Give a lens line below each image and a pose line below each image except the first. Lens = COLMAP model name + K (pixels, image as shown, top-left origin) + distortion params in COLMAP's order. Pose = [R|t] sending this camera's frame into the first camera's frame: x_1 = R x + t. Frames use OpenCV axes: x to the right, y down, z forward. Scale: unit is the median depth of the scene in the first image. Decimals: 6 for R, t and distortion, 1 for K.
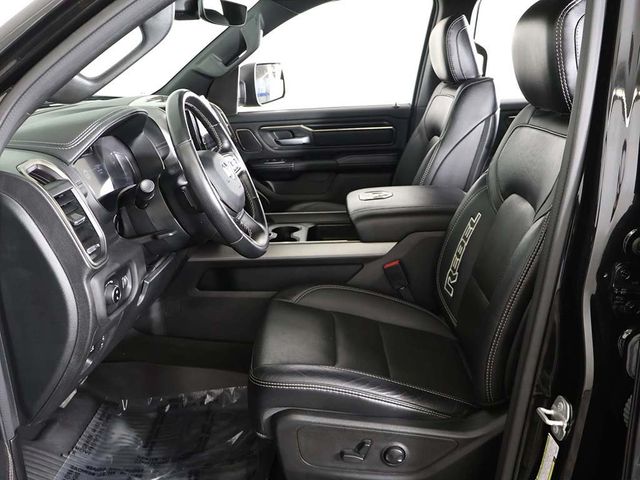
lens RADIAL K [[624.9, 0, 314.9], [0, 624.9, 243.8], [0, 0, 1]] dist [0.010279, 0.000000]
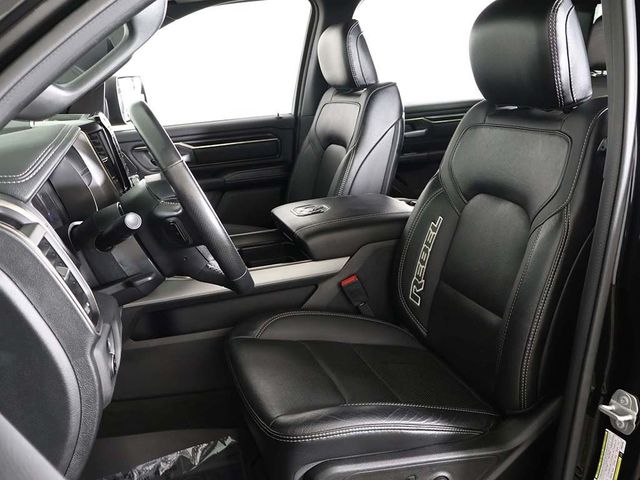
lens RADIAL K [[624.9, 0, 324.4], [0, 624.9, 242.6], [0, 0, 1]] dist [0.010279, 0.000000]
pose [[0.941688, -0.110342, 0.317880, -0.222355], [0.118668, 0.992910, -0.006885, -0.023717], [-0.314867, 0.044206, 0.948106, 0.132408]]
